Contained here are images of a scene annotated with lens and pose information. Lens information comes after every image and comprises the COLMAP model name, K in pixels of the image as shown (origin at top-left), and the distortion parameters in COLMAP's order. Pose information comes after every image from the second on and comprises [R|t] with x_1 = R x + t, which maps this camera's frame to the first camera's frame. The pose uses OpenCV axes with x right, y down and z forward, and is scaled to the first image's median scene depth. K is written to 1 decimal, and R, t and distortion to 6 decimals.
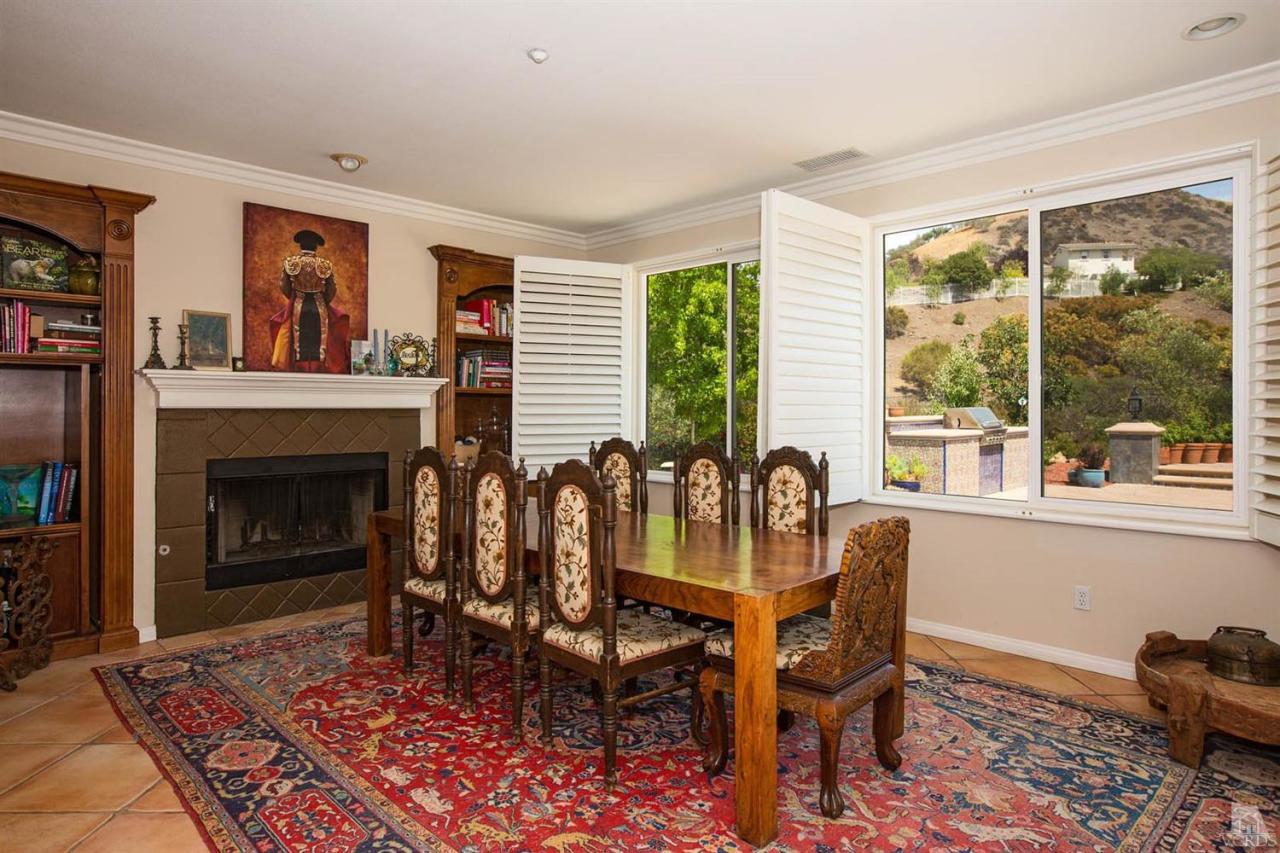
lens RADIAL K [[717.7, 0, 667.4], [0, 717.7, 409.8], [0, 0, 1]] dist [-0.010960, 0.001642]
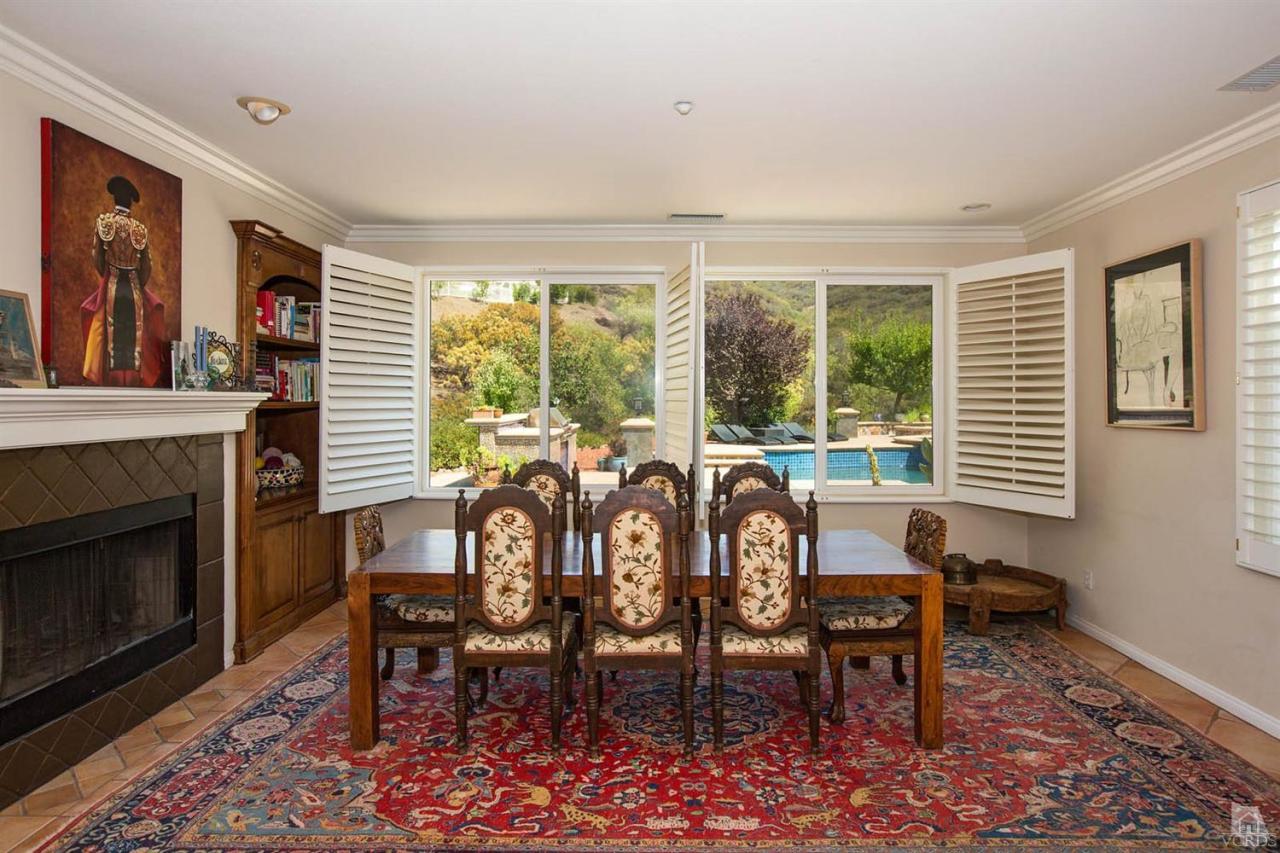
lens RADIAL K [[721.7, 0, 622.5], [0, 721.7, 402.0], [0, 0, 1]] dist [-0.012634, 0.002523]
pose [[0.733710, -0.000354, 0.679463, -0.821168], [-0.002032, 0.999994, 0.002716, -0.053705], [-0.679460, -0.003373, 0.733705, 0.235856]]
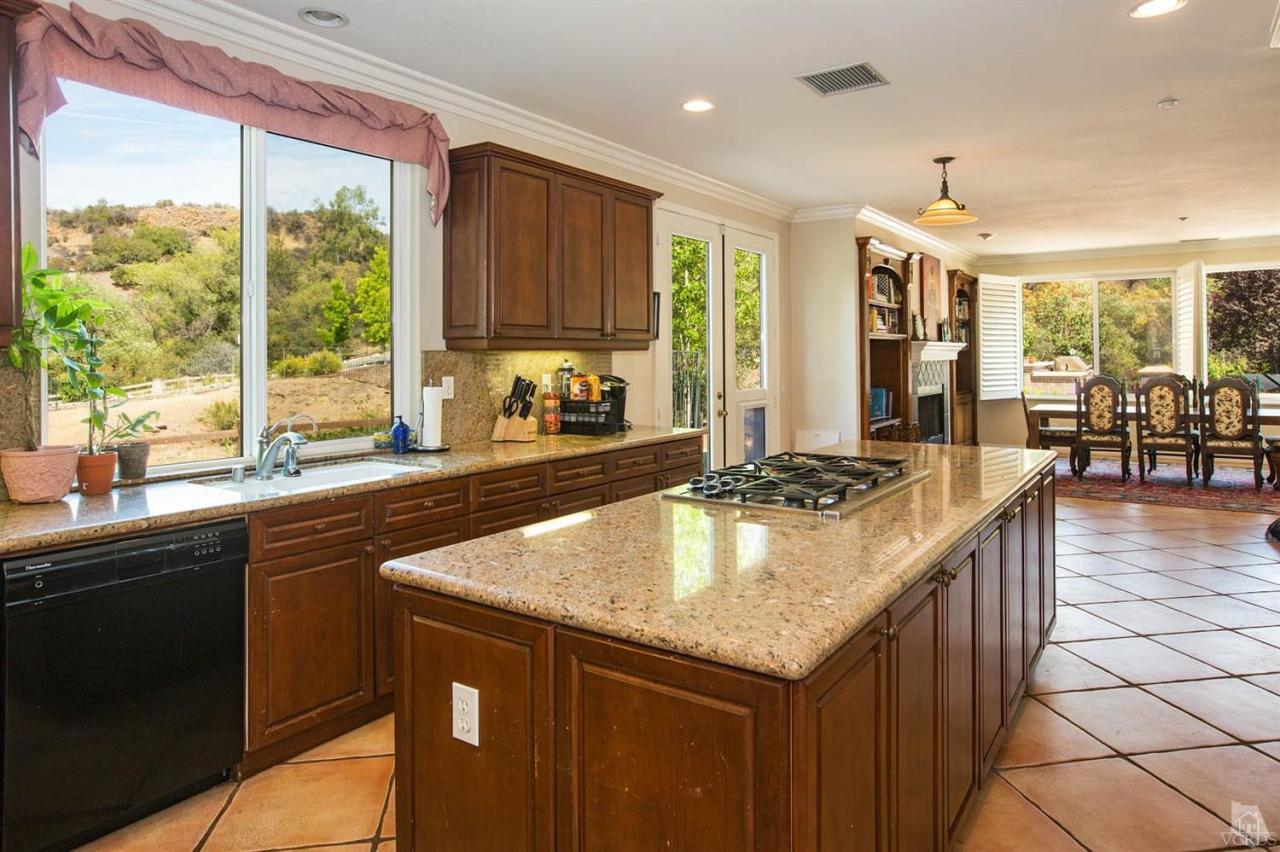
lens RADIAL K [[744.0, 0, 638.8], [0, 744.0, 356.4], [0, 0, 1]] dist [0.002203, 0.002185]
pose [[0.986230, -0.009198, 0.165126, -2.133801], [0.010455, 0.999923, -0.006744, -0.010515], [-0.165051, 0.008377, 0.986249, -1.084883]]
